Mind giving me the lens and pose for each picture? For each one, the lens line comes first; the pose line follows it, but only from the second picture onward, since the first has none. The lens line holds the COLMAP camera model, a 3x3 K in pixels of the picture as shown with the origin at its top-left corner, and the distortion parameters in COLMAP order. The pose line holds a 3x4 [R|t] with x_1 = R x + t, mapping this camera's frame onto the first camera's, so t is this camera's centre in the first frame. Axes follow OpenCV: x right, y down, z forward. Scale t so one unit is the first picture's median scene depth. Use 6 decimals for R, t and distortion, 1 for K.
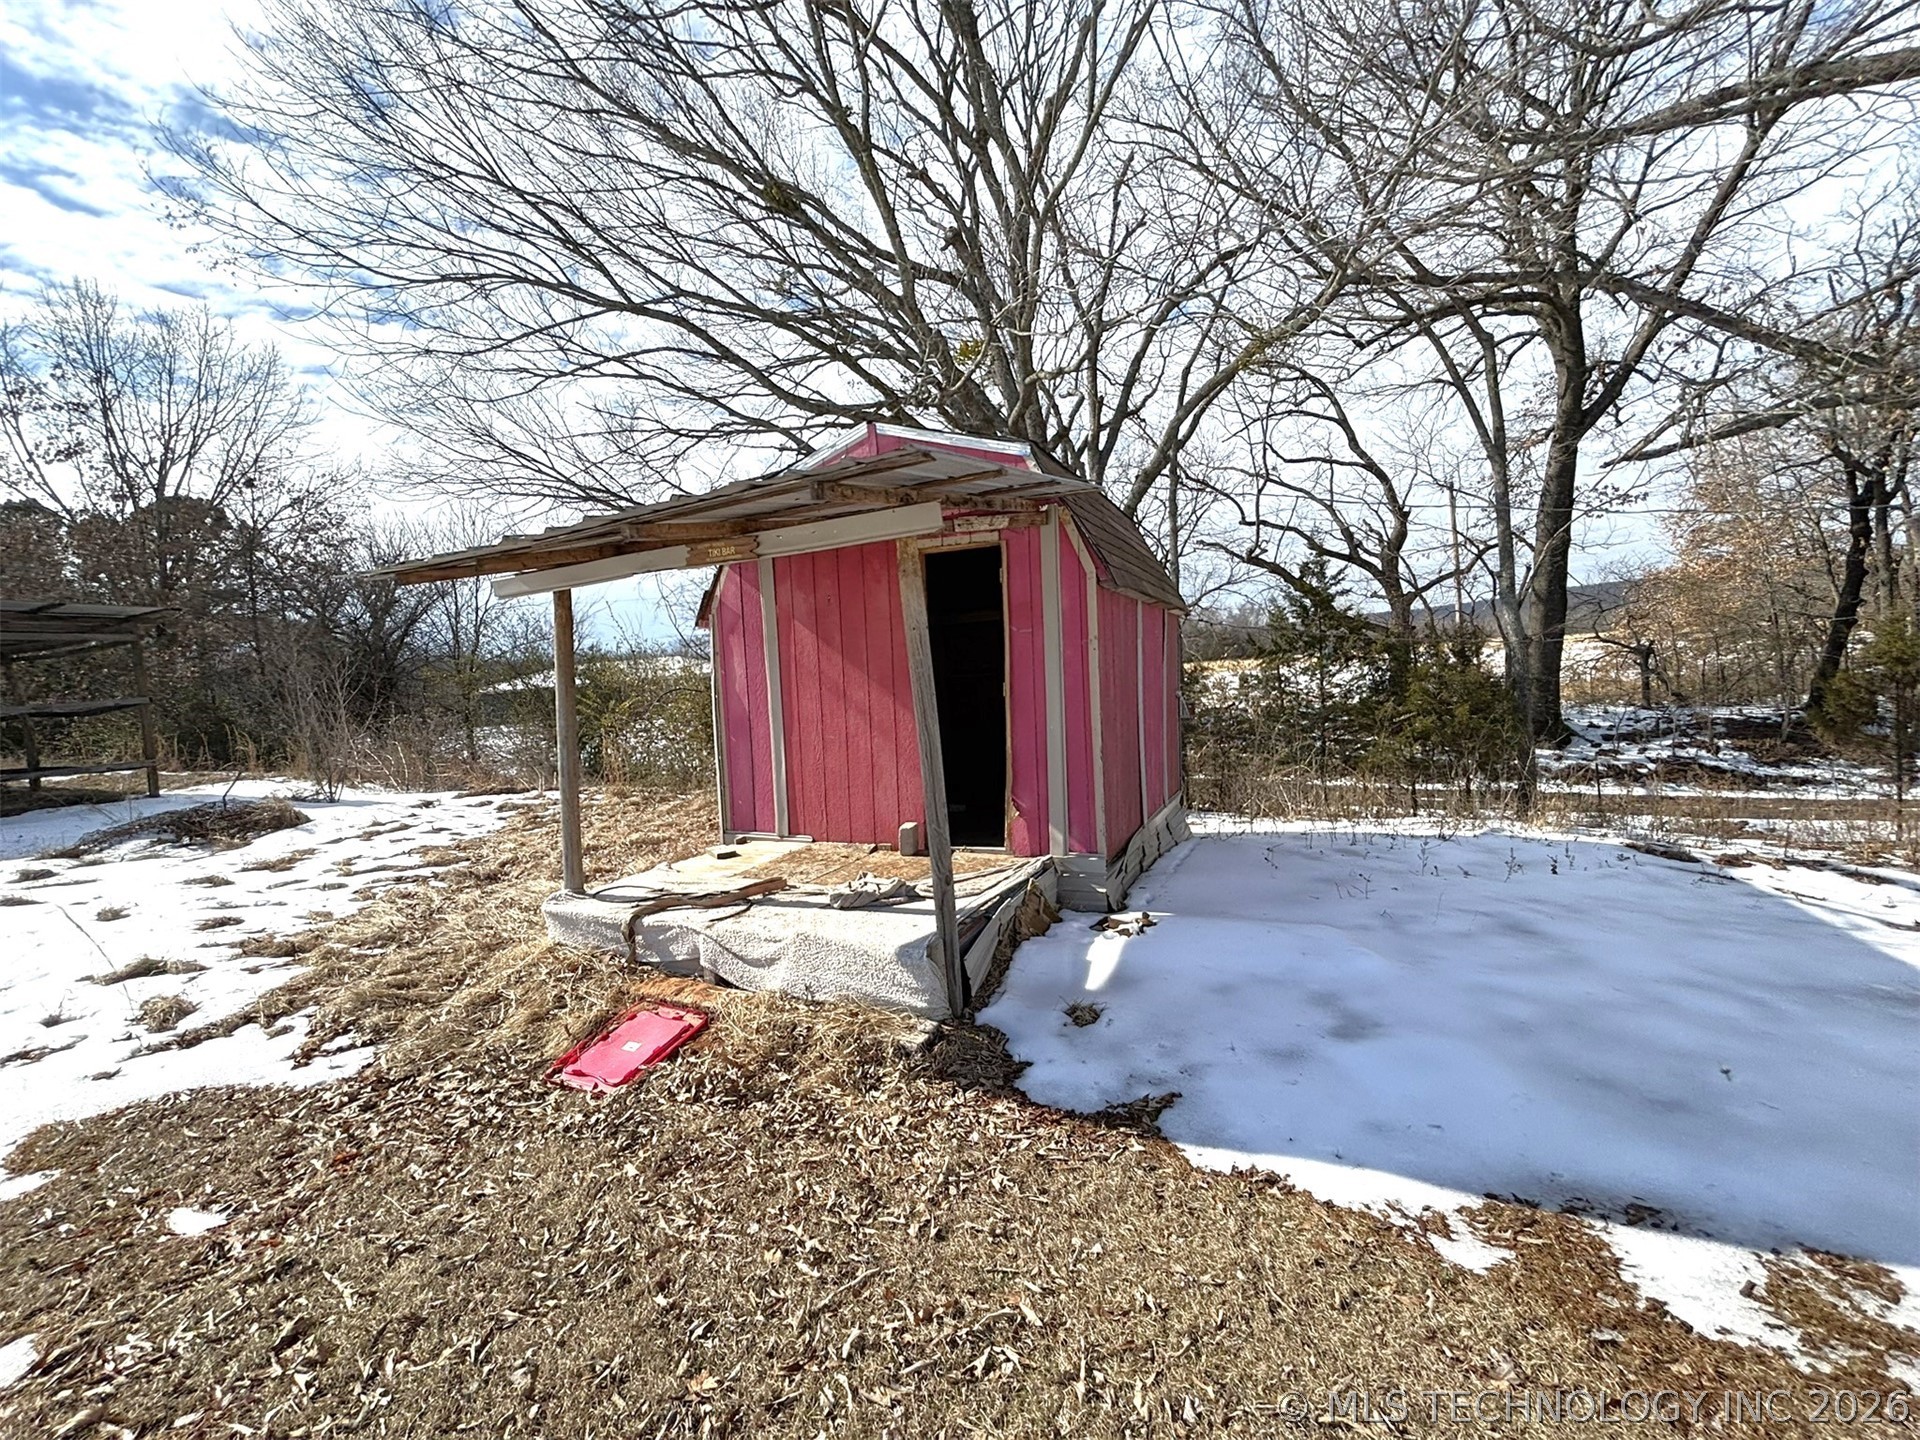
lens RADIAL K [[780.3, 0, 959.3], [0, 780.3, 707.4], [0, 0, 1]] dist [0.008775, -0.002682]
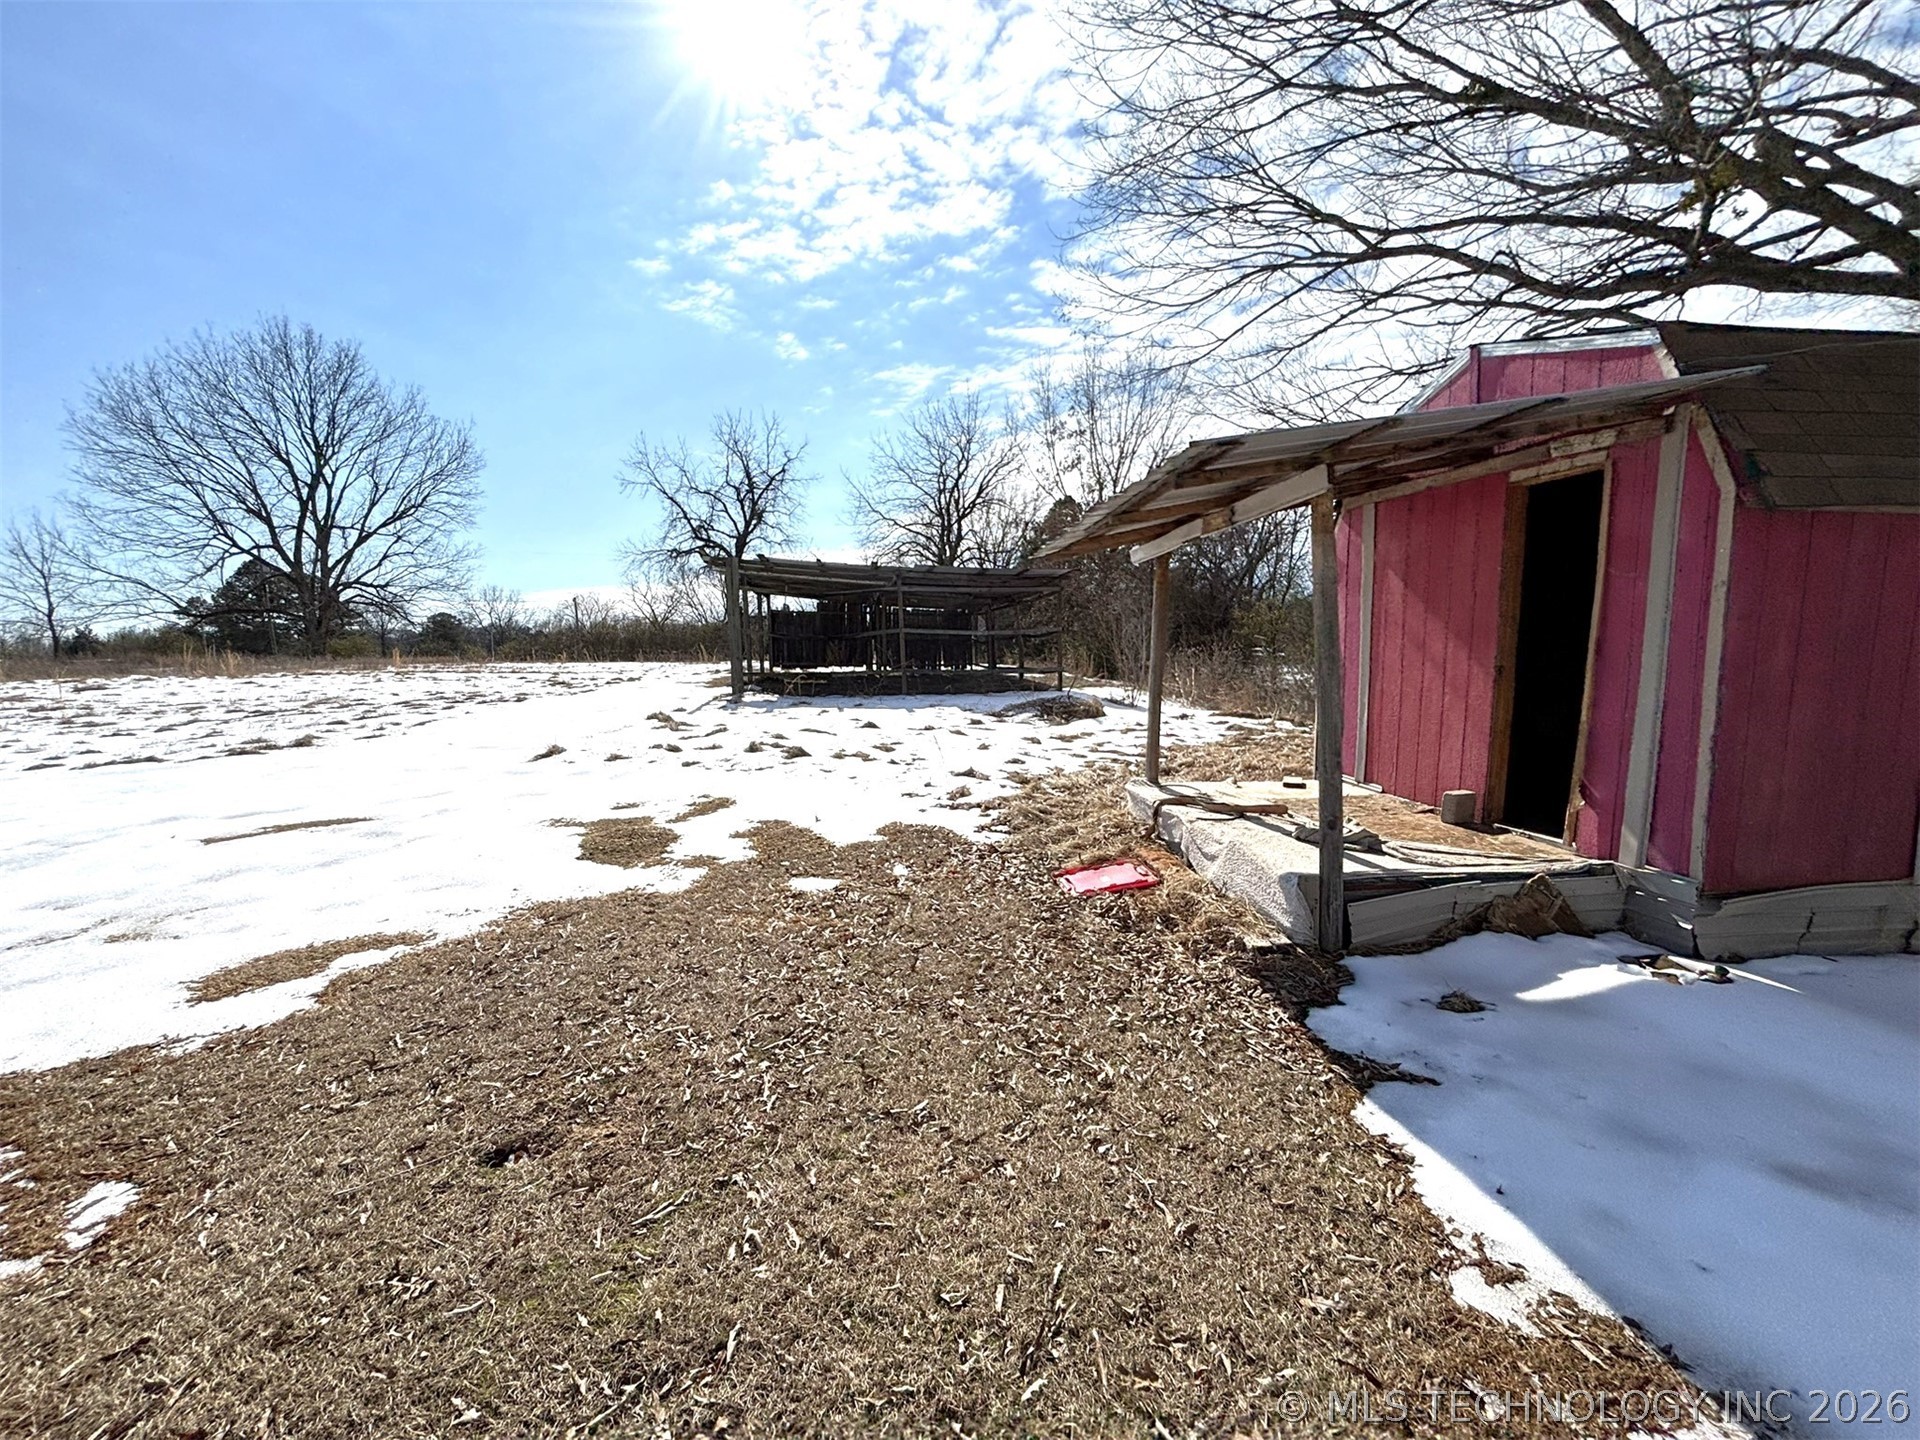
lens RADIAL K [[780.3, 0, 961.0], [0, 780.3, 723.7], [0, 0, 1]] dist [0.008775, -0.002682]
pose [[0.516668, 0.136077, -0.845303, 0.577742], [-0.057275, 0.990571, 0.124455, -0.014837], [0.854268, -0.015887, 0.519590, 0.022954]]
